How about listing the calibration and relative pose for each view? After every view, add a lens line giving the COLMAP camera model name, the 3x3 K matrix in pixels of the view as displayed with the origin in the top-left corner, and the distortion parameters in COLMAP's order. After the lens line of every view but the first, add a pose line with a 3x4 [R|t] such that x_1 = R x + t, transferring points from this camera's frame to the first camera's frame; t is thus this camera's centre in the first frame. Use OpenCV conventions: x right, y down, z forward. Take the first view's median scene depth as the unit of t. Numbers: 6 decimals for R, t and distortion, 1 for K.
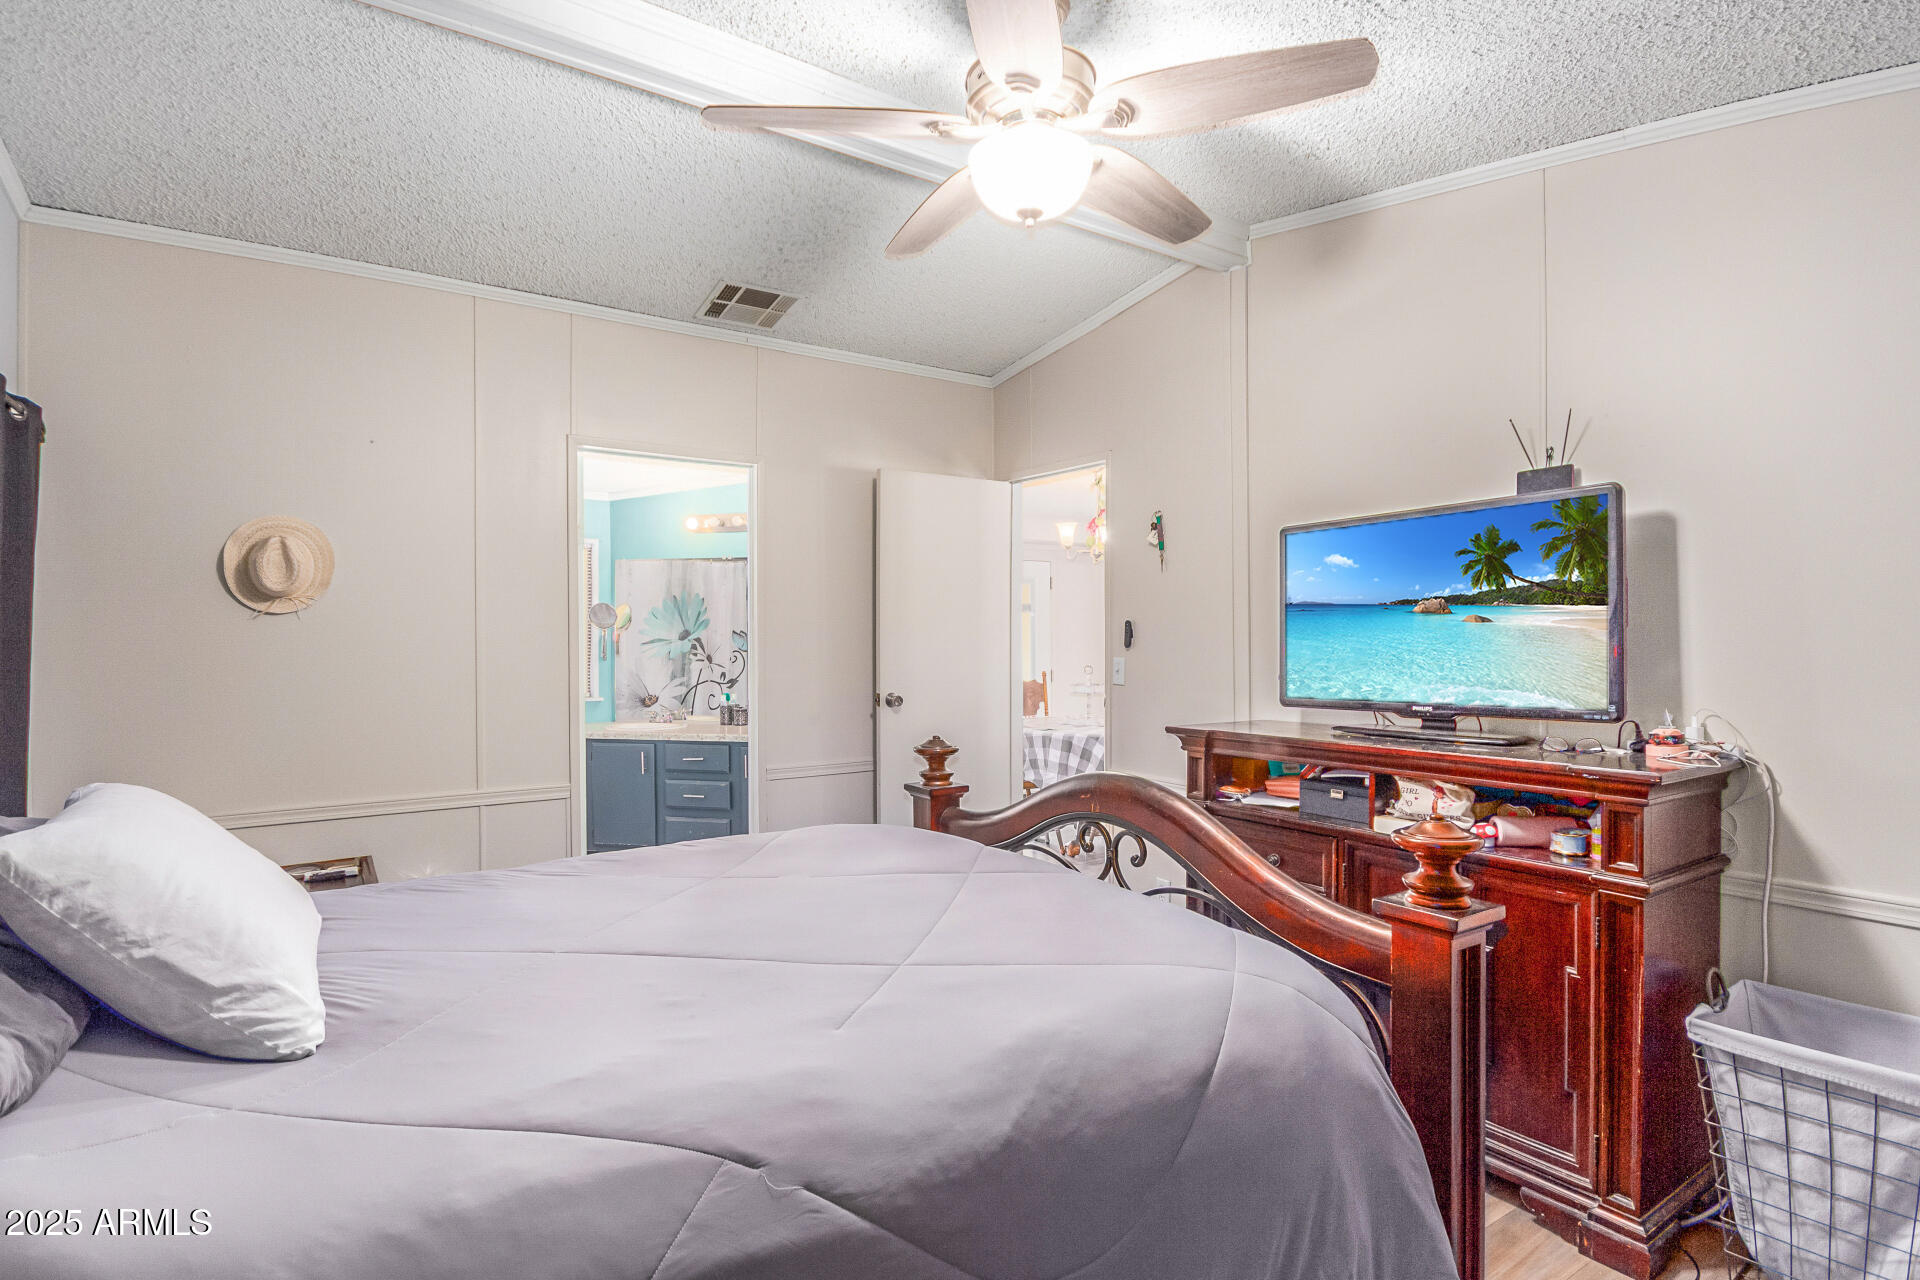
lens RADIAL K [[965.0, 0, 959.0], [0, 965.0, 636.2], [0, 0, 1]] dist [0.001619, 0.000087]
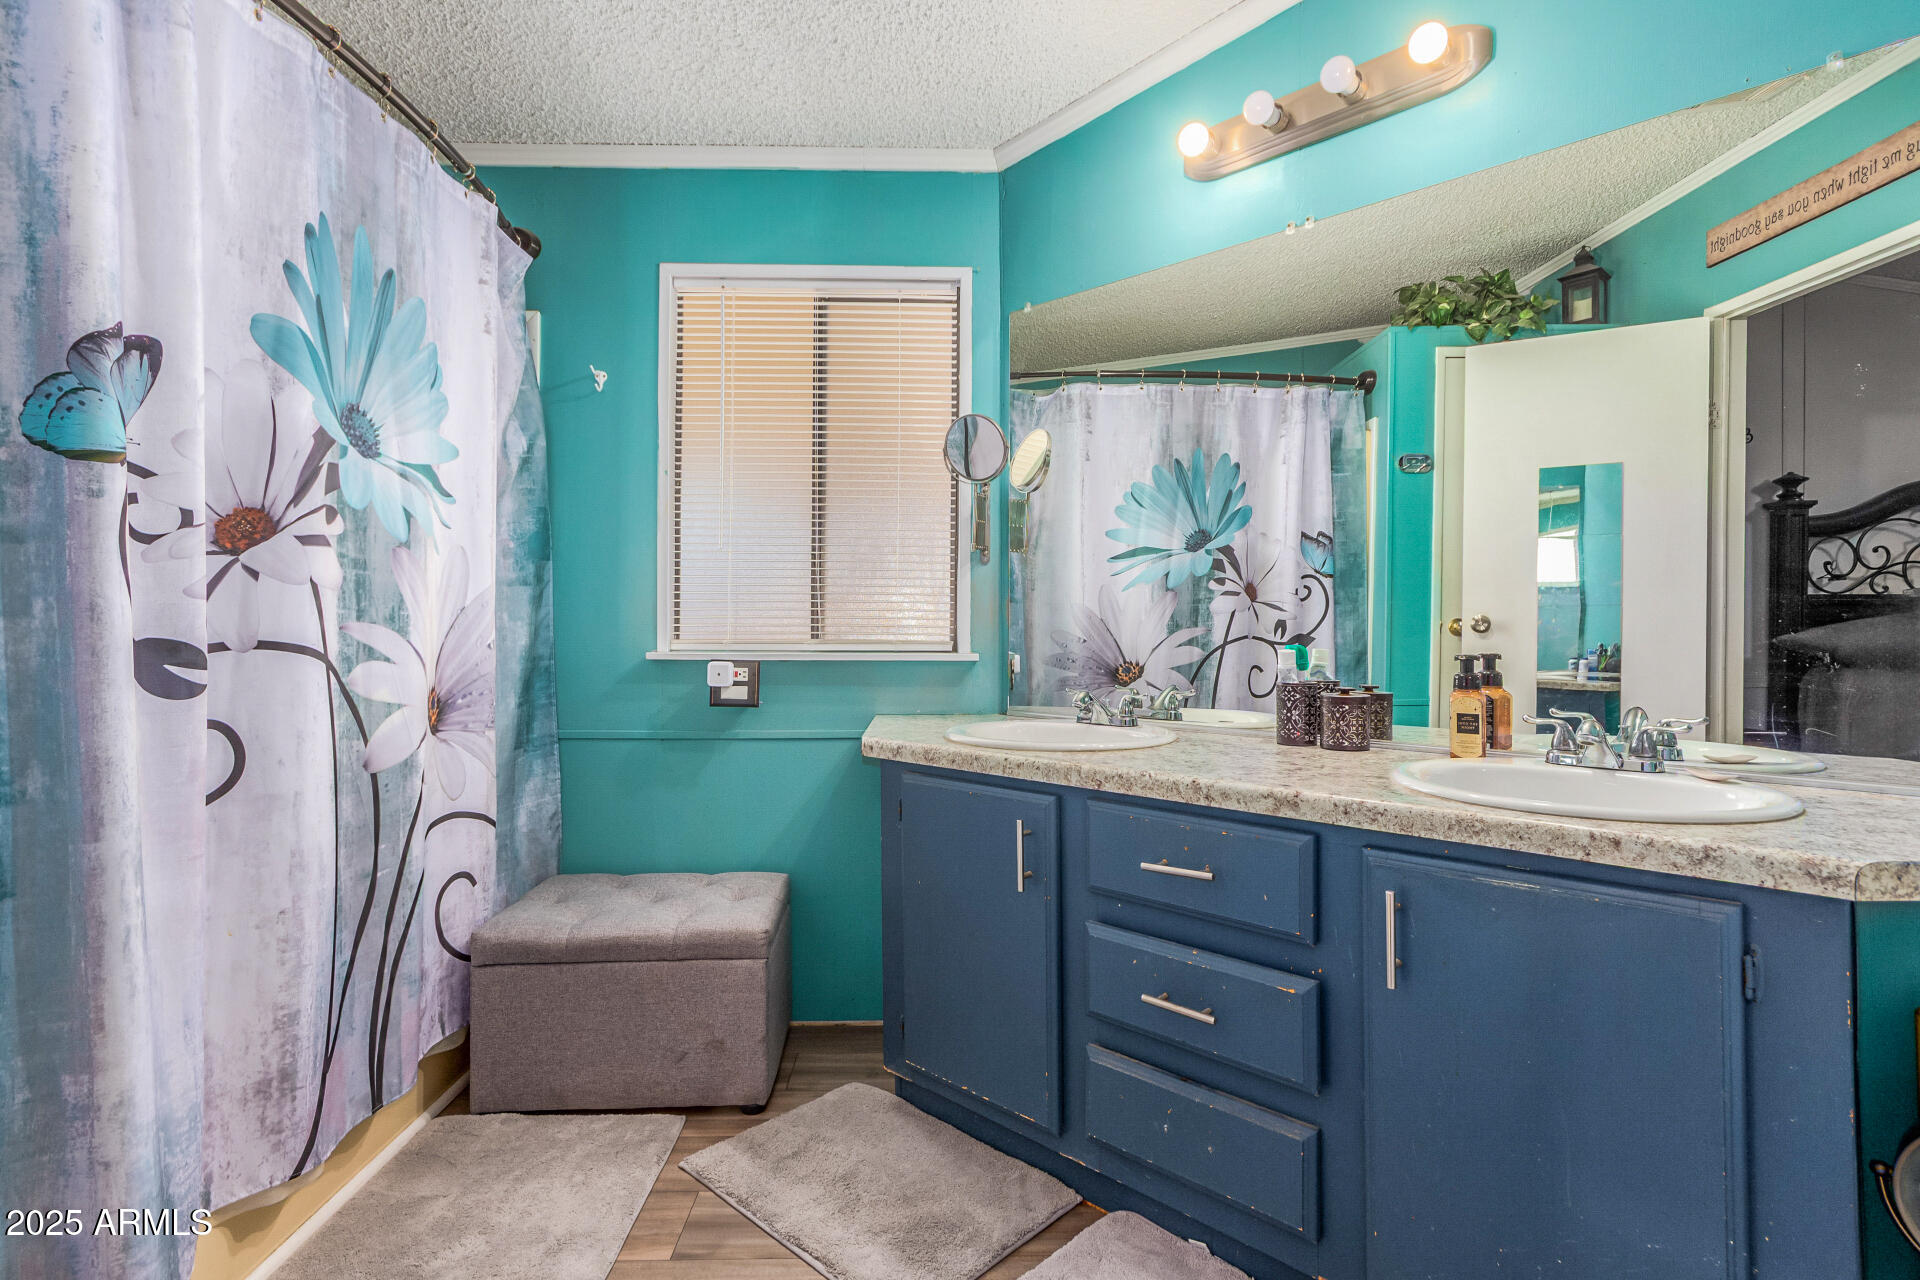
lens RADIAL K [[890.1, 0, 958.6], [0, 890.1, 633.7], [0, 0, 1]] dist [0.003959, 0.000507]
pose [[0.836539, 0.001410, -0.547906, -0.141404], [-0.000617, 0.999998, 0.001632, 0.045245], [0.547907, -0.001027, 0.836539, 0.564891]]
